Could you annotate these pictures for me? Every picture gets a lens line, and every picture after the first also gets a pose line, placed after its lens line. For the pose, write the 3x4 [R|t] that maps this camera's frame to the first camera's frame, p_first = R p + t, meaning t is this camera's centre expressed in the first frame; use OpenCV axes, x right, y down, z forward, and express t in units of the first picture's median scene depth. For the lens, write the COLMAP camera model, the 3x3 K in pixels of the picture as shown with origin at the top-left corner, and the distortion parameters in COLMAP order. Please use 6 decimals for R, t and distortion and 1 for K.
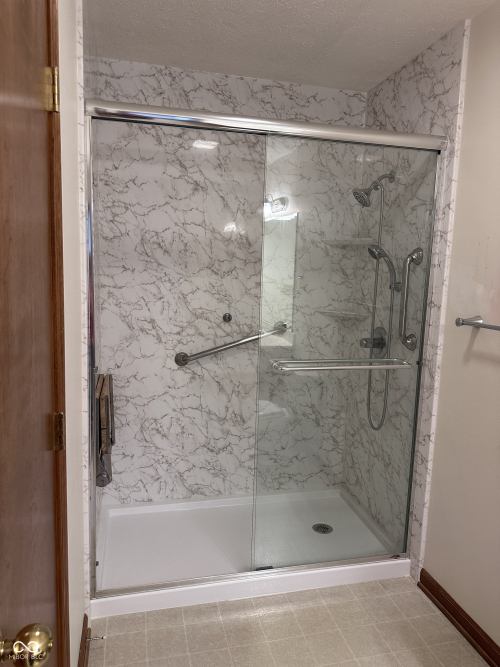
lens RADIAL K [[467.6, 0, 248.5], [0, 467.6, 333.5], [0, 0, 1]] dist [0.058098, -0.034142]
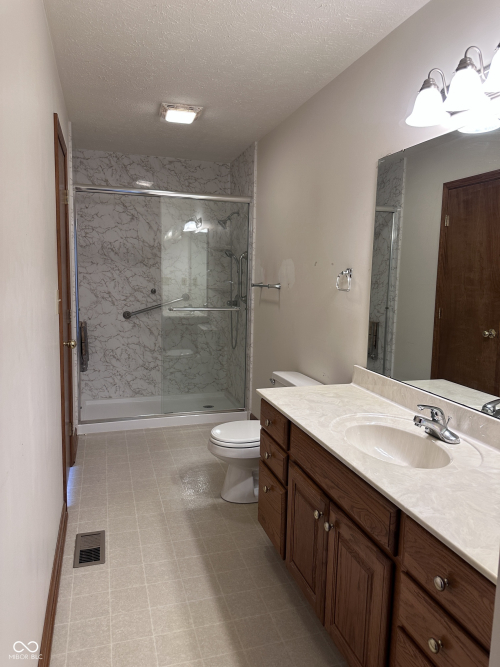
lens RADIAL K [[467.6, 0, 252.1], [0, 467.6, 332.8], [0, 0, 1]] dist [0.058098, -0.034142]
pose [[0.997591, -0.020408, 0.066307, 0.208504], [0.021050, 0.999738, -0.008991, 0.149442], [-0.066106, 0.010365, 0.997759, -0.788877]]
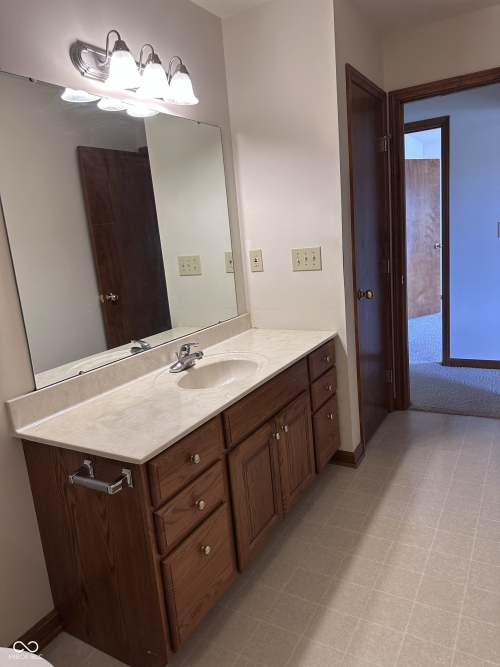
lens RADIAL K [[467.6, 0, 251.3], [0, 467.6, 332.8], [0, 0, 1]] dist [0.058098, -0.034142]
pose [[-0.709507, -0.122489, 0.693971, -0.795048], [0.158404, 0.931855, 0.326426, -0.327582], [-0.686664, 0.341529, -0.641756, 2.420348]]
